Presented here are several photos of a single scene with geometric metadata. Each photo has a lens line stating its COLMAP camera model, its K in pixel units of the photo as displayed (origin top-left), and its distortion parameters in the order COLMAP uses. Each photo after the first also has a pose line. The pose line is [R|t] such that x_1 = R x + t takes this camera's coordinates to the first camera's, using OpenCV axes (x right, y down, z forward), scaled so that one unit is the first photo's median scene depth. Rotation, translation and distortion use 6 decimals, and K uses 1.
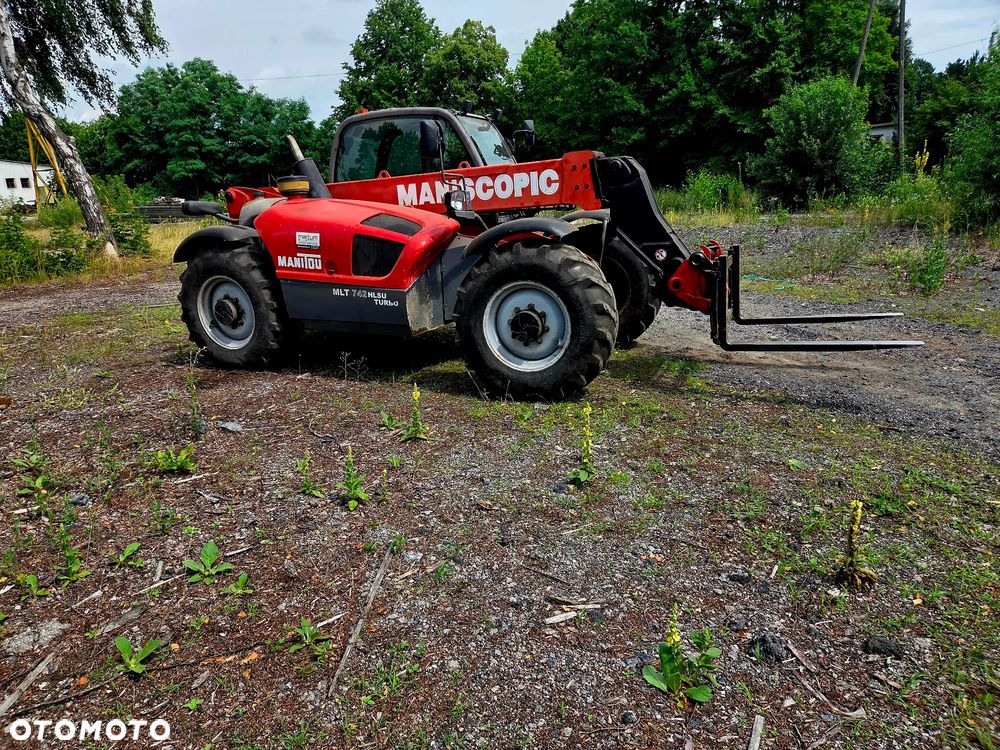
lens RADIAL K [[650.3, 0, 502.9], [0, 650.3, 373.9], [0, 0, 1]] dist [0.075727, -0.058408]
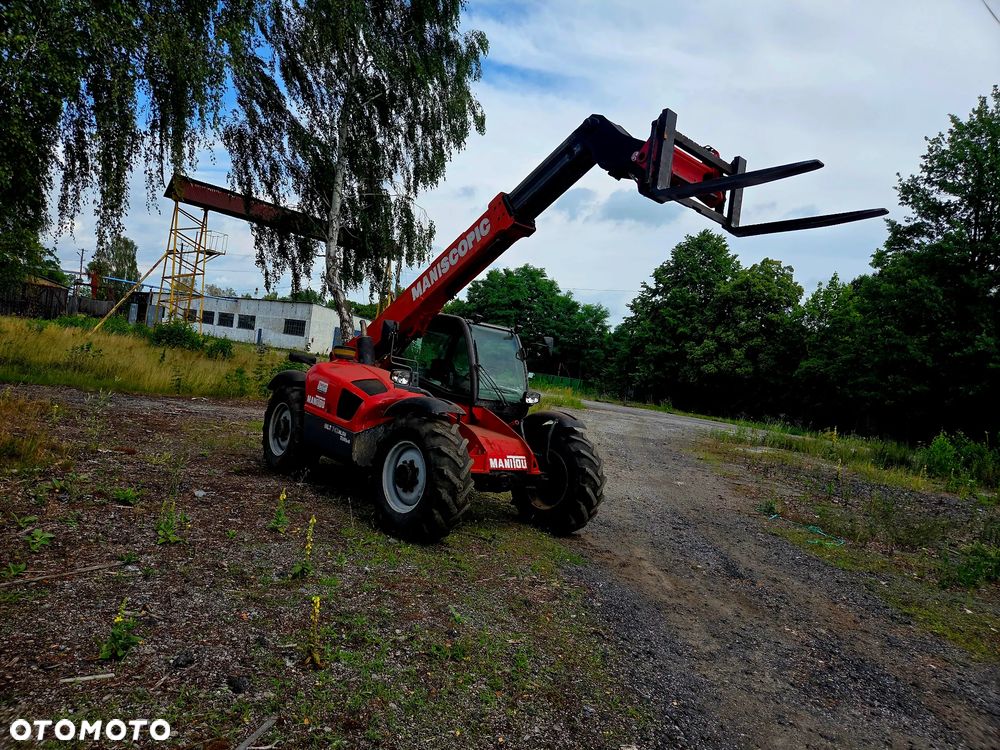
lens RADIAL K [[649.5, 0, 518.2], [0, 649.5, 398.1], [0, 0, 1]] dist [0.073162, -0.056706]
pose [[0.896679, 0.185970, -0.401723, 0.593624], [-0.284434, 0.937403, -0.200928, -0.018925], [0.339210, 0.294432, 0.893446, -0.092238]]
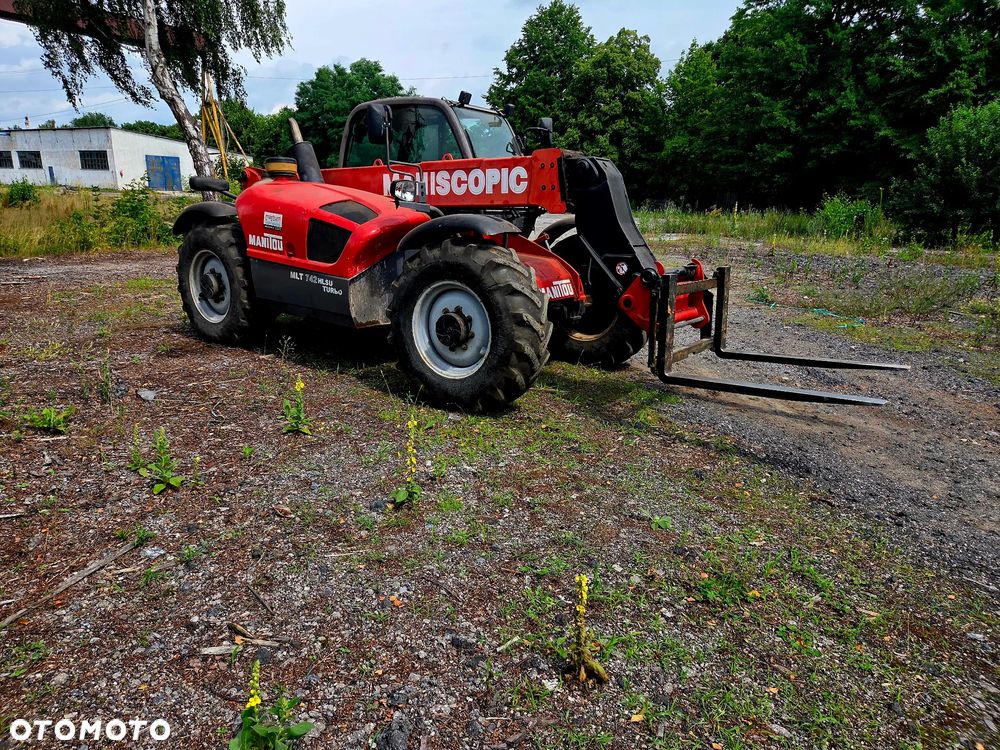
lens RADIAL K [[650.3, 0, 502.9], [0, 650.3, 373.9], [0, 0, 1]] dist [0.075727, -0.058408]
pose [[0.974355, 0.124713, -0.187295, 0.238716], [-0.126849, 0.991922, 0.000581, -0.016681], [0.185855, 0.023192, 0.982303, 0.082765]]
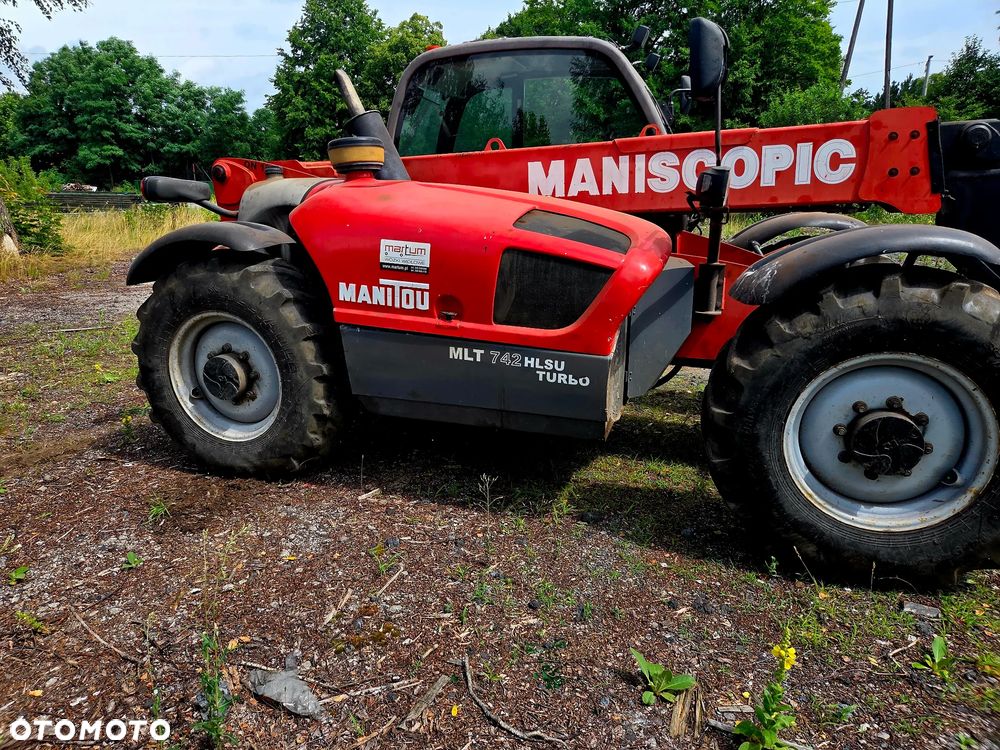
lens RADIAL K [[649.5, 0, 499.3], [0, 649.5, 365.8], [0, 0, 1]] dist [0.070676, -0.052659]
pose [[0.994628, 0.010727, 0.102961, -0.253266], [-0.009190, 0.999839, -0.015386, -0.099137], [-0.103109, 0.014357, 0.994566, 0.434260]]
